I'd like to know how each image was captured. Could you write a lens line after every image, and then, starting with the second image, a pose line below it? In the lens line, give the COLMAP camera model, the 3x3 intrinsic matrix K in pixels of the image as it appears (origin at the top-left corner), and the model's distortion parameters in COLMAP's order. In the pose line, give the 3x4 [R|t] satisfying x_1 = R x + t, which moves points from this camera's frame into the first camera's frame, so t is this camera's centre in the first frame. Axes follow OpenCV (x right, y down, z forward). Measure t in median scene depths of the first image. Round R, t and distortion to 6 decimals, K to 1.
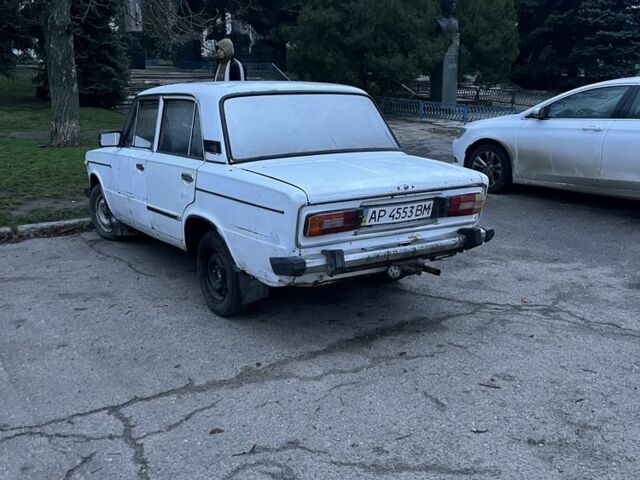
lens RADIAL K [[694.9, 0, 320.0], [0, 694.9, 240.0], [0, 0, 1]] dist [0.138885, -0.376244]
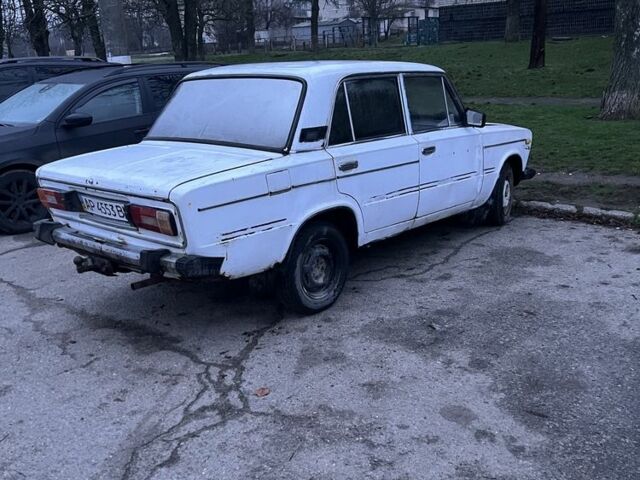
lens RADIAL K [[694.9, 0, 320.0], [0, 694.9, 240.0], [0, 0, 1]] dist [0.138885, -0.376244]
pose [[0.187628, 0.227991, -0.955414, 0.987652], [-0.164460, 0.966250, 0.198280, -0.212372], [0.968374, 0.119924, 0.218791, 0.966624]]
